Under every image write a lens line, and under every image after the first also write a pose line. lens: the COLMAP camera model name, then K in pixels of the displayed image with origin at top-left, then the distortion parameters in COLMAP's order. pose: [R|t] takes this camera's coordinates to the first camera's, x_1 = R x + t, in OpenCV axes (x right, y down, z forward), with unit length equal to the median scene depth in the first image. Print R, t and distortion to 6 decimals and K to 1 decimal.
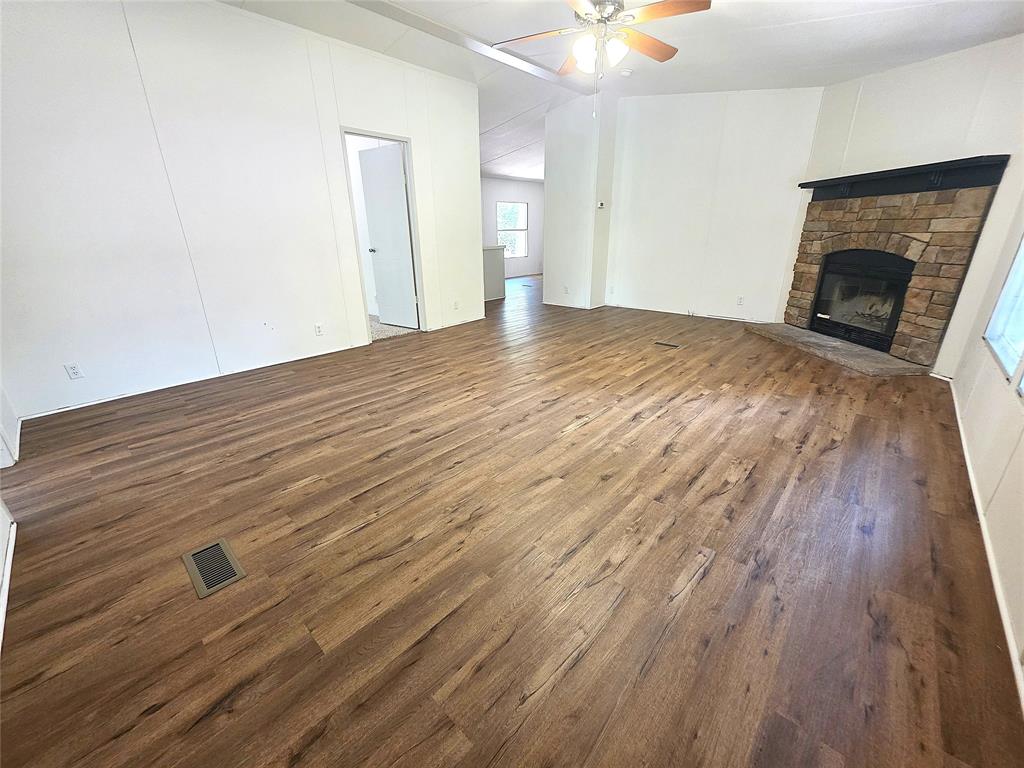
lens RADIAL K [[405.1, 0, 512.6], [0, 405.1, 381.0], [0, 0, 1]] dist [-0.001840, 0.000324]
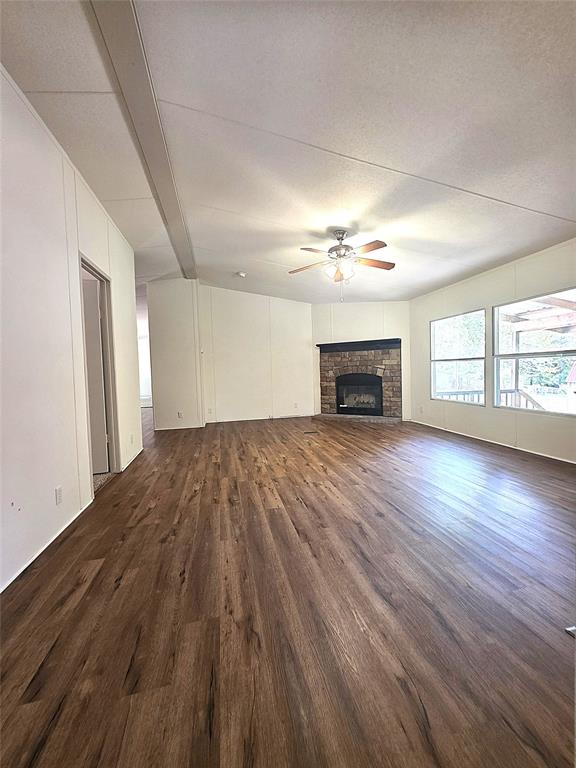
lens RADIAL K [[303.8, 0, 290.9], [0, 303.8, 383.4], [0, 0, 1]] dist [-0.001840, 0.000324]
pose [[0.579871, -0.041744, 0.813638, -0.799636], [0.304821, 0.937267, -0.169156, -0.118587], [-0.755536, 0.346103, 0.556218, 0.426680]]
